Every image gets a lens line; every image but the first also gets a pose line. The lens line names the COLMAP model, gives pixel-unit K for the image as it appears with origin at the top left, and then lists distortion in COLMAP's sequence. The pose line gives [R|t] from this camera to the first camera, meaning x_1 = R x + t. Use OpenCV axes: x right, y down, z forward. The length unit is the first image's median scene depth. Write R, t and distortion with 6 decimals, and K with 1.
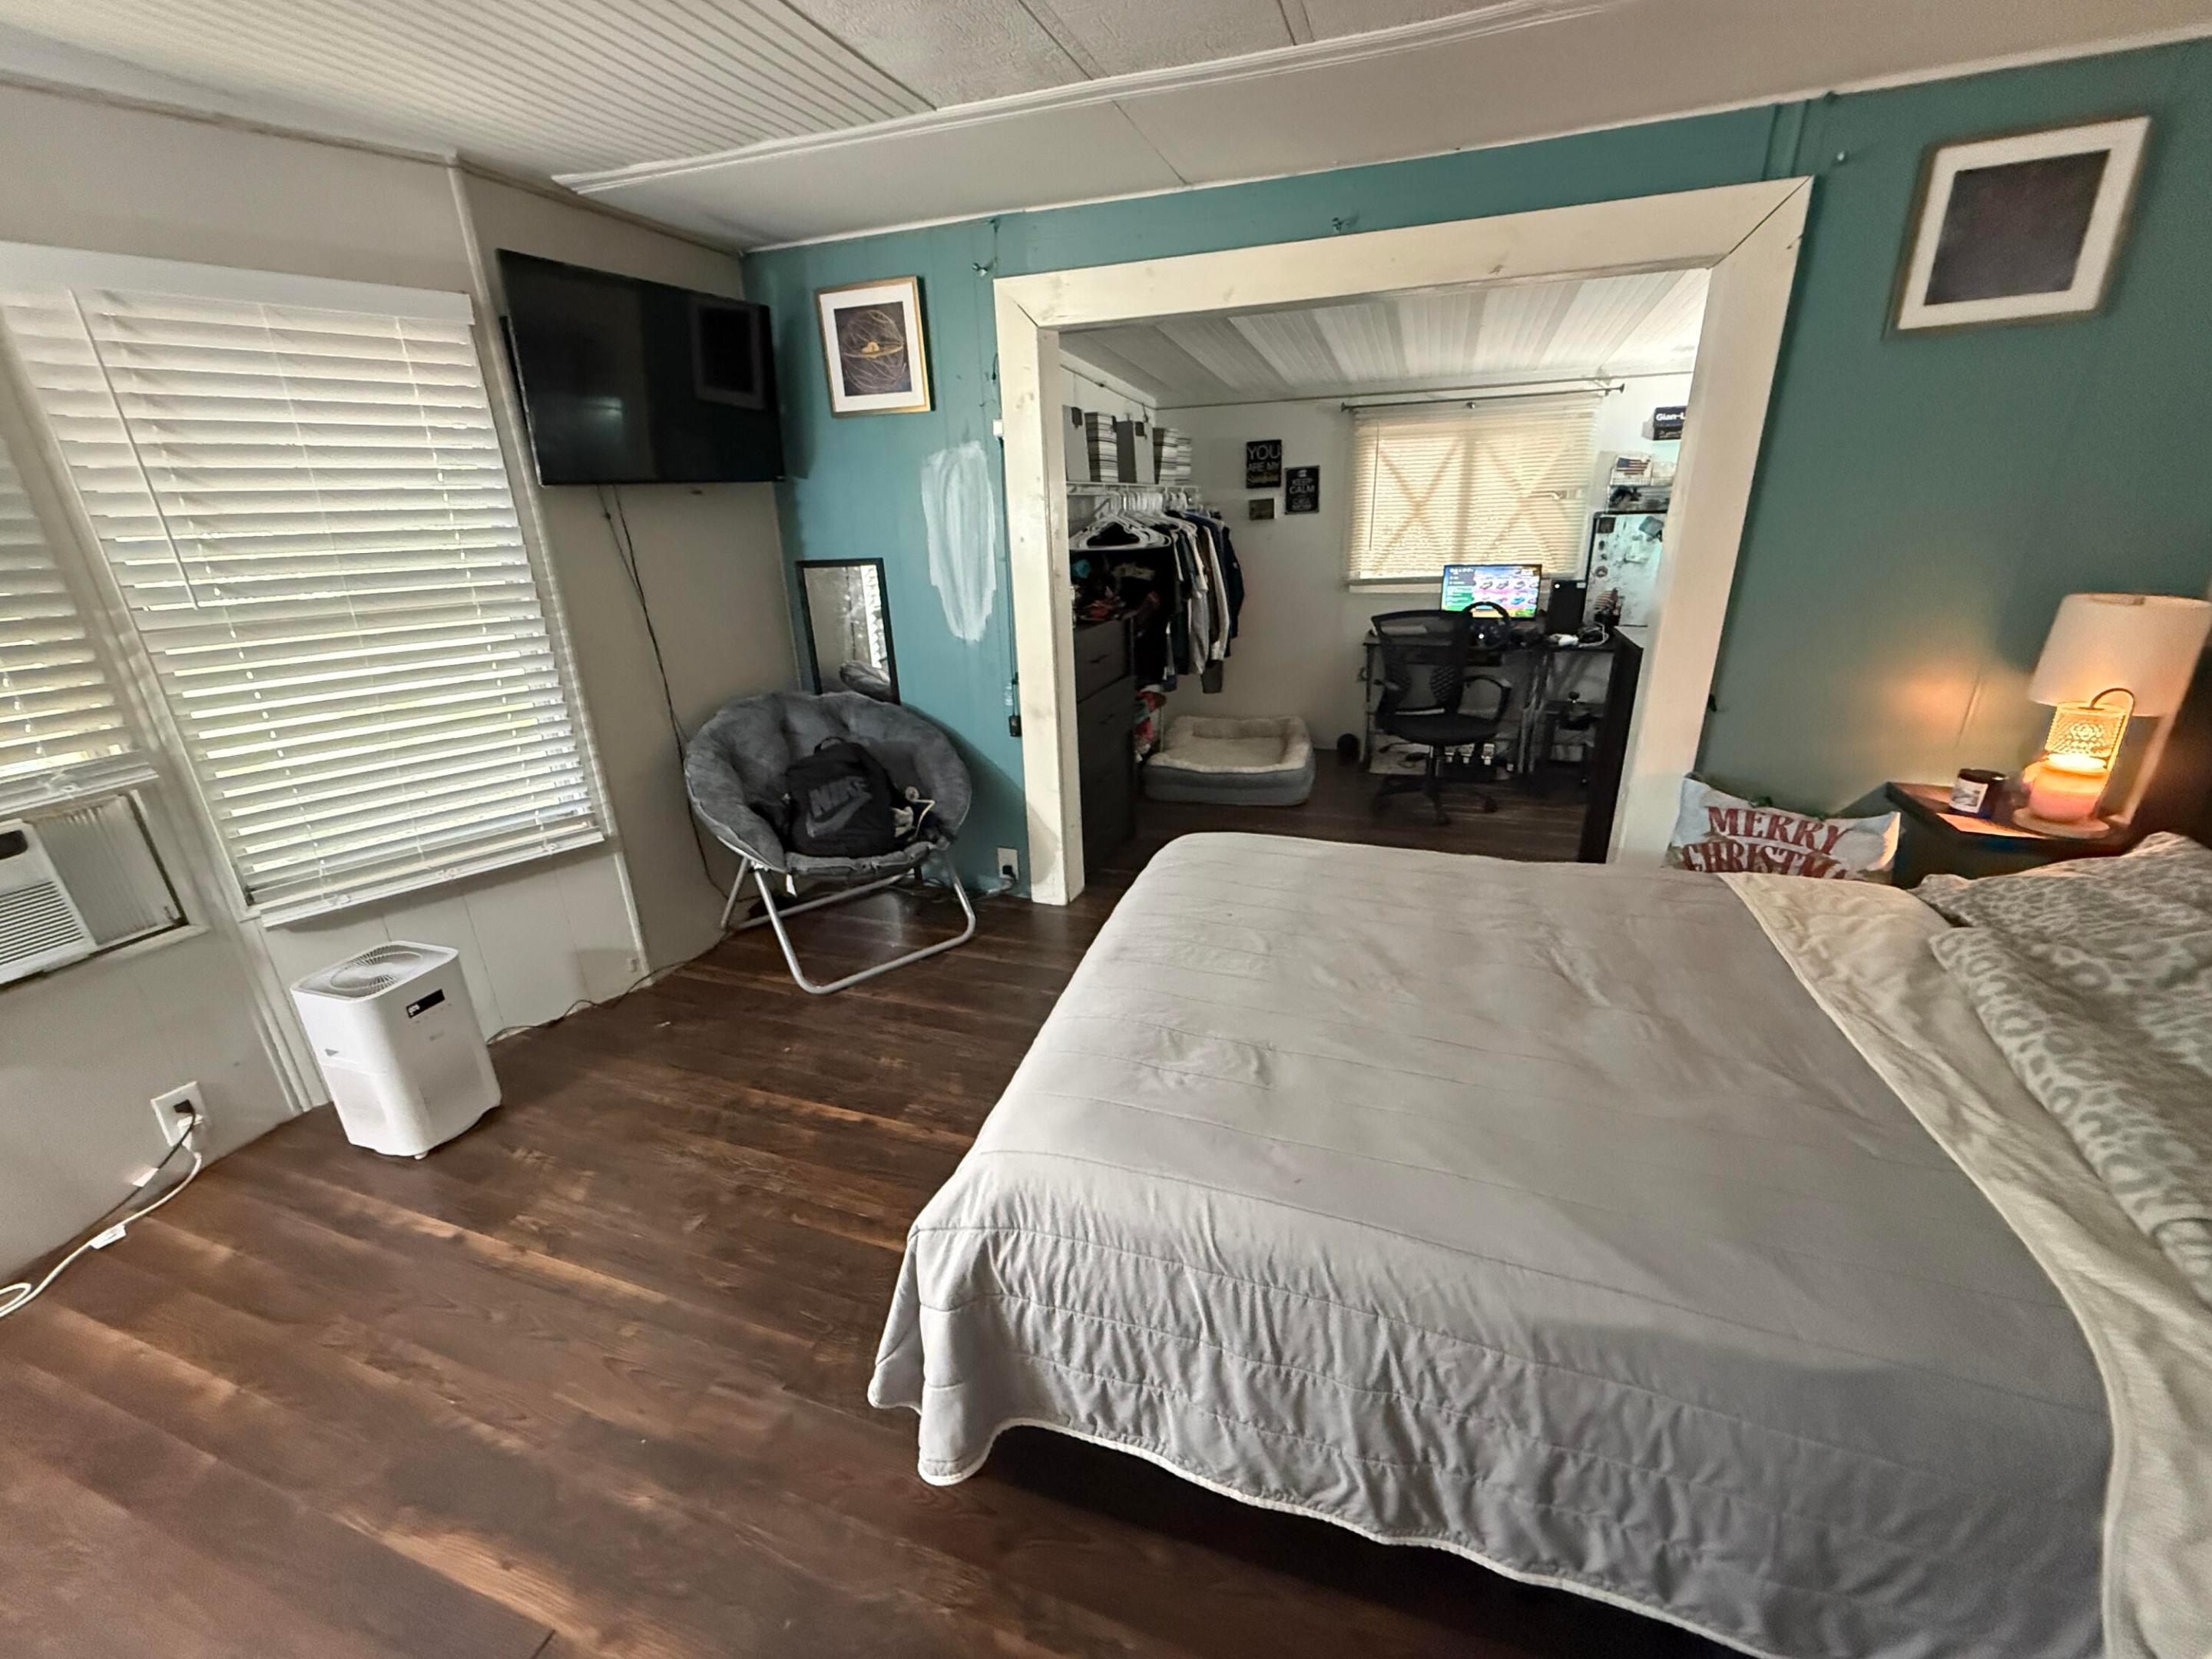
lens RADIAL K [[883.3, 0, 1111.1], [0, 883.3, 832.1], [0, 0, 1]] dist [0.001192, -0.000433]
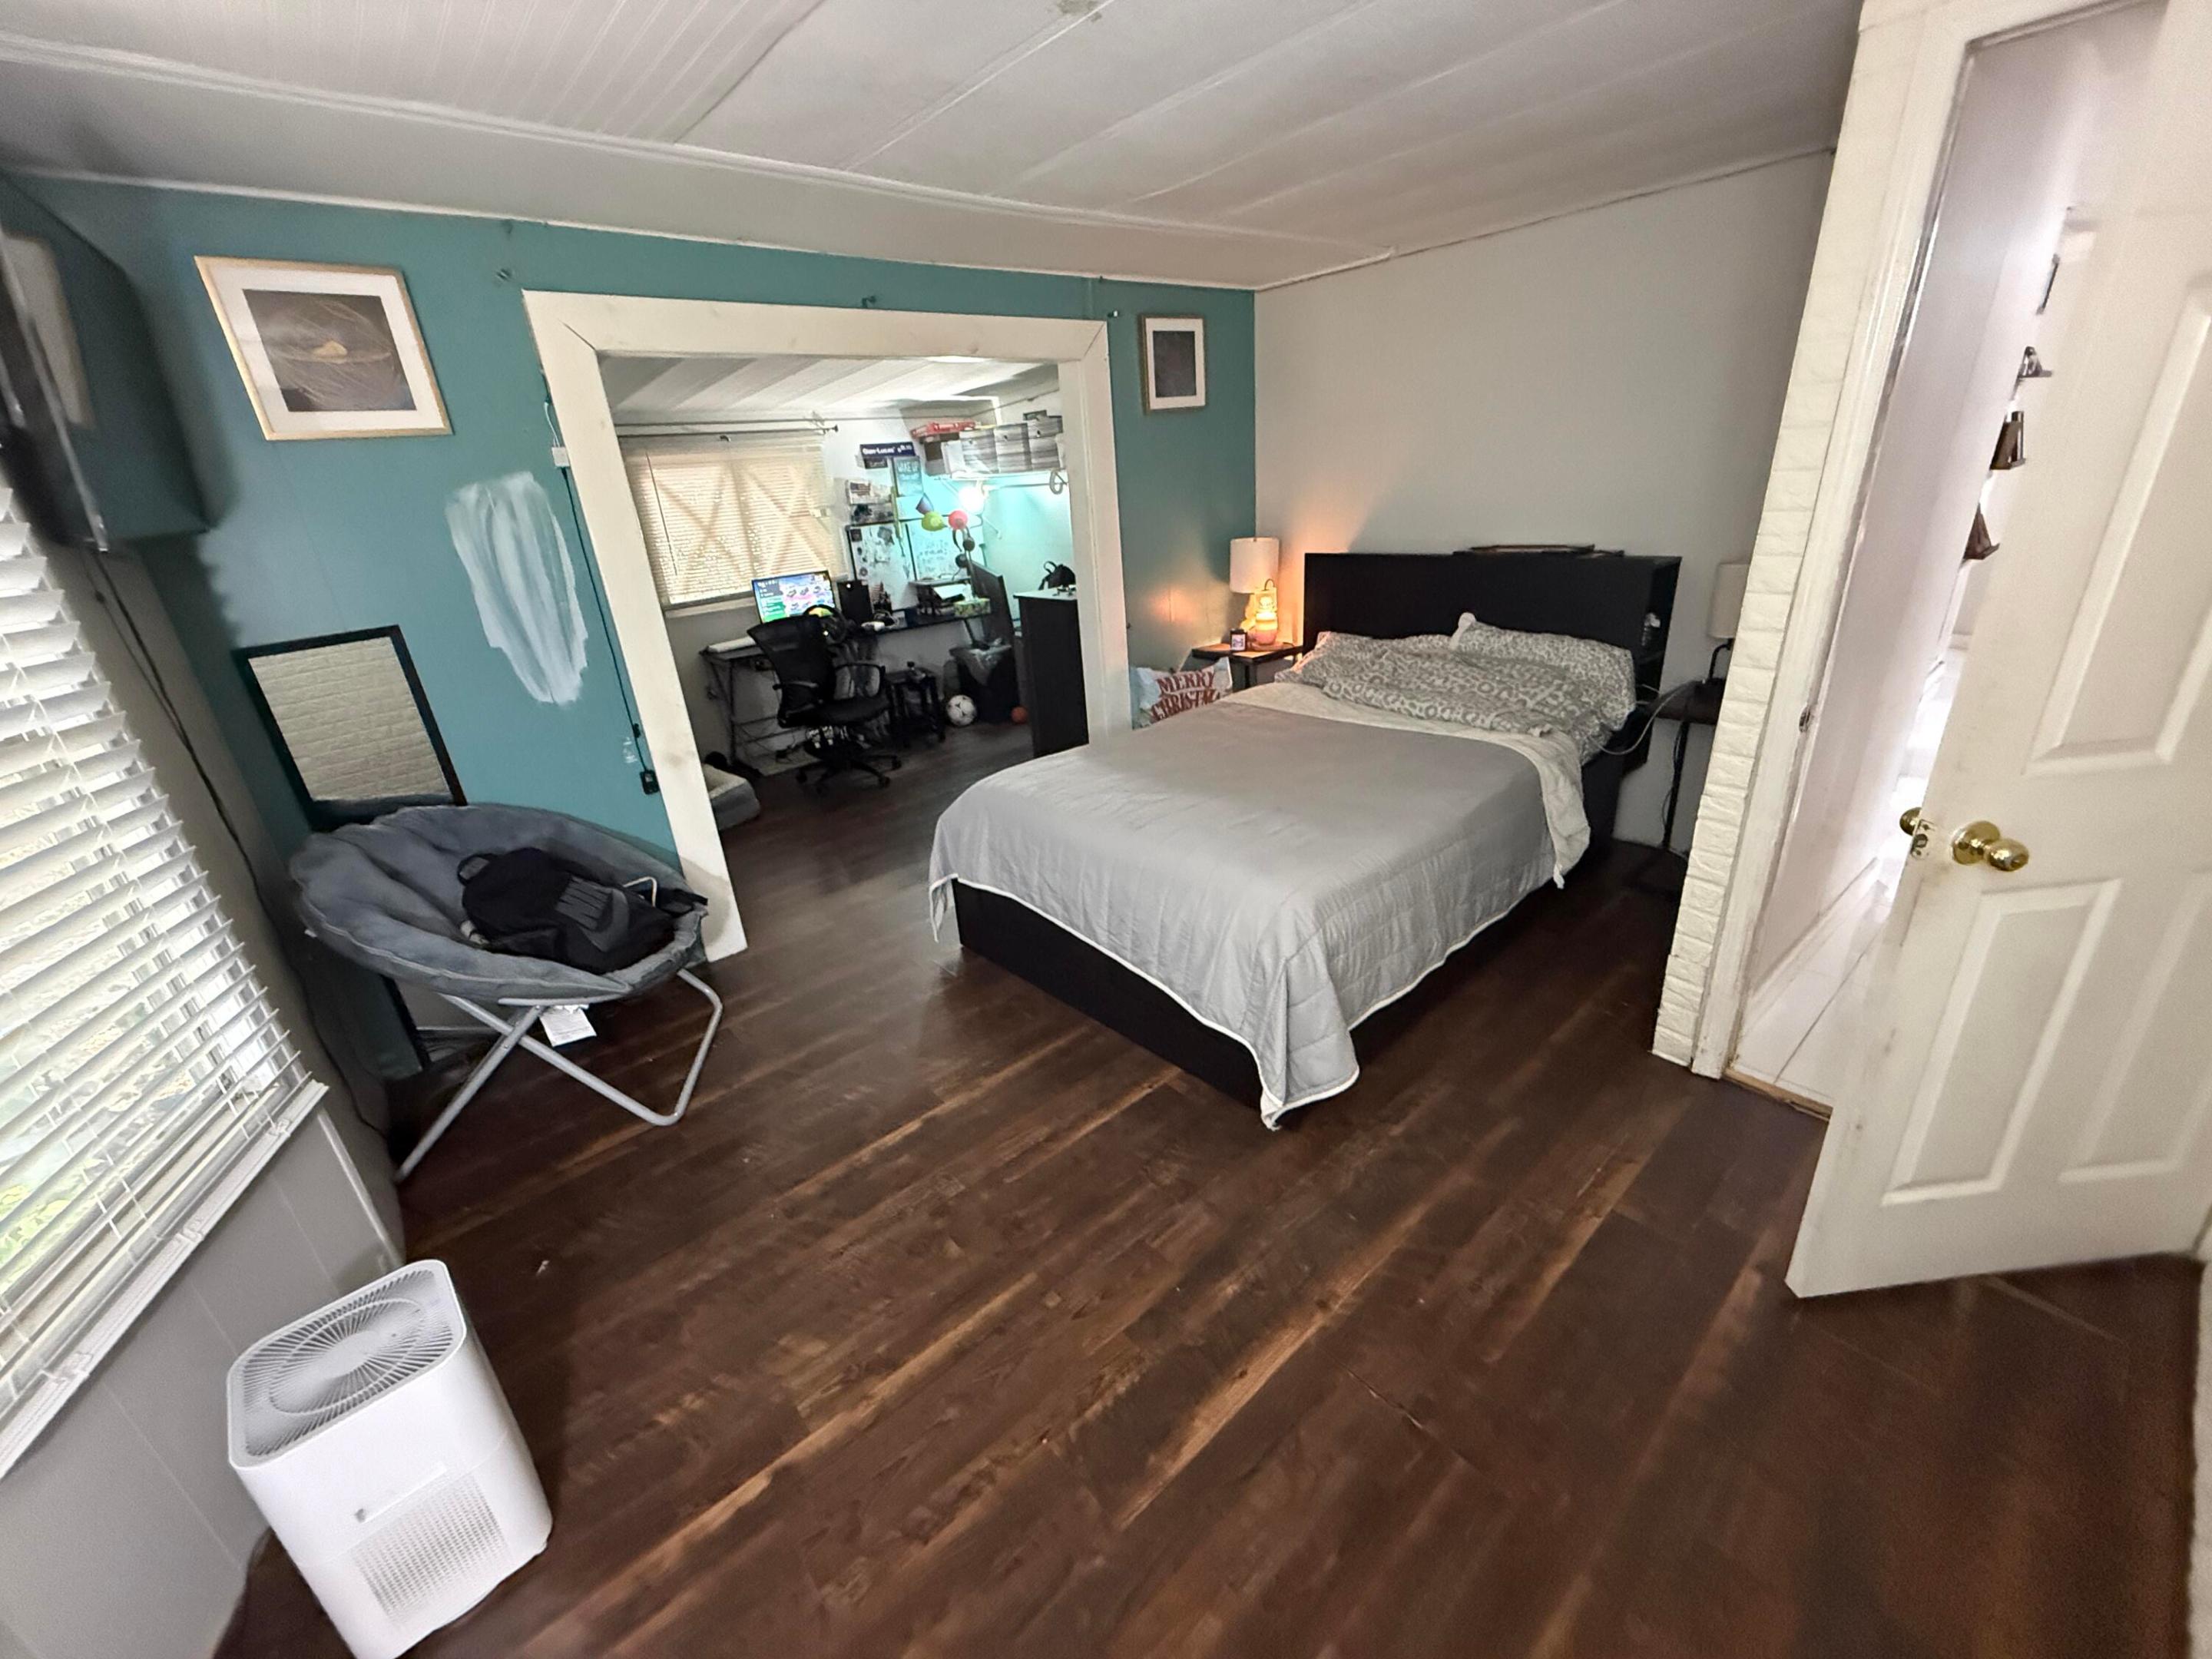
lens RADIAL K [[883.3, 0, 1104.3], [0, 883.3, 831.4], [0, 0, 1]] dist [0.001192, -0.000433]
pose [[0.493407, -0.333443, 0.803346, -0.665627], [0.356498, 0.919986, 0.162899, -0.058415], [-0.793385, 0.206016, 0.572799, 0.129469]]
